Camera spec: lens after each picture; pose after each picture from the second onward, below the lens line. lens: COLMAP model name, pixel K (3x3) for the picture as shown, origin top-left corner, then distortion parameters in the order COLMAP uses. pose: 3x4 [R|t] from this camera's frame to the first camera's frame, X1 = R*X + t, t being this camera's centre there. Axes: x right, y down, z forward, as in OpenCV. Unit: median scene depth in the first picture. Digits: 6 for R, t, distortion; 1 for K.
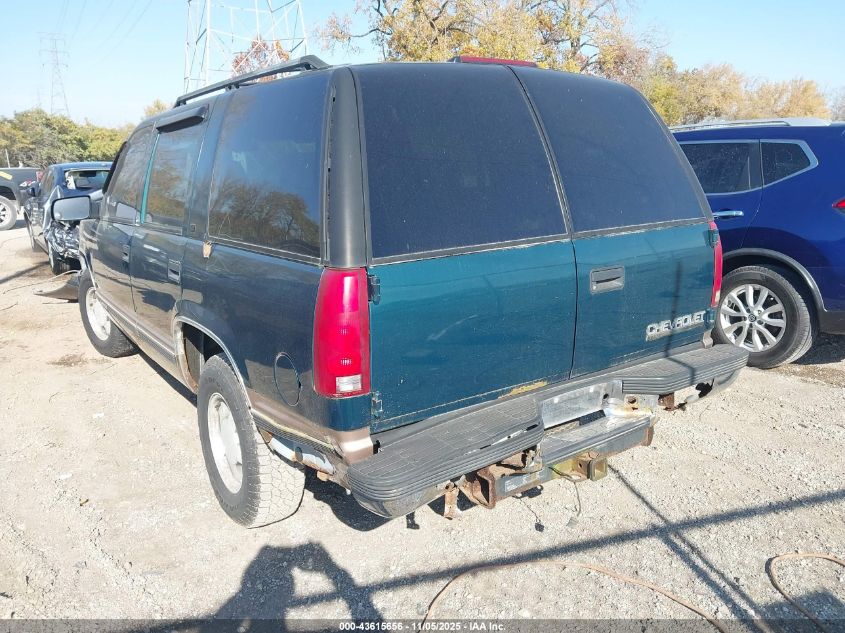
lens RADIAL K [[681.9, 0, 422.5], [0, 681.9, 316.5], [0, 0, 1]] dist [-0.014727, -0.002228]
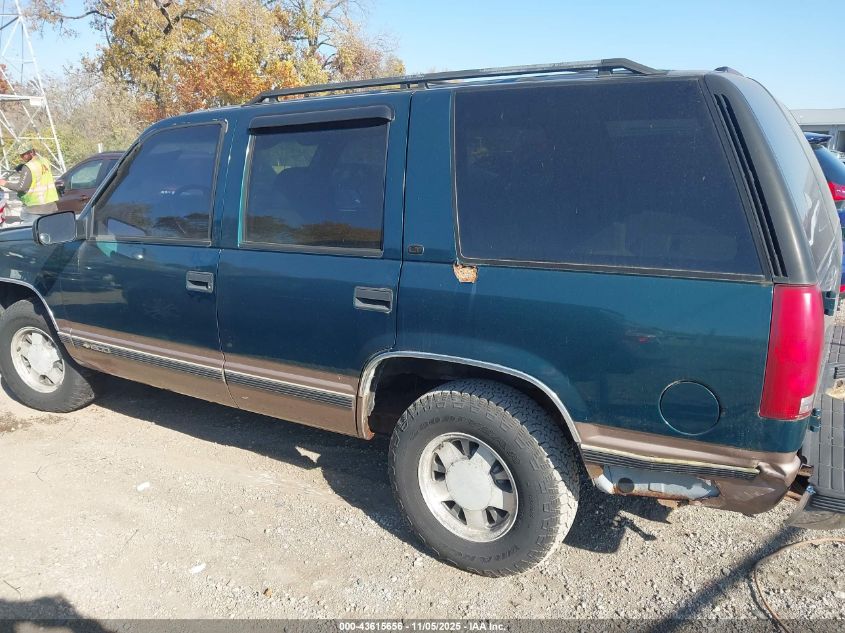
lens RADIAL K [[672.3, 0, 422.5], [0, 672.3, 316.5], [0, 0, 1]] dist [0.087503, -0.117697]
pose [[0.925984, -0.086786, 0.367454, -0.648945], [0.085483, 0.996142, 0.019851, -0.060041], [-0.367759, 0.013029, 0.929830, 0.192273]]
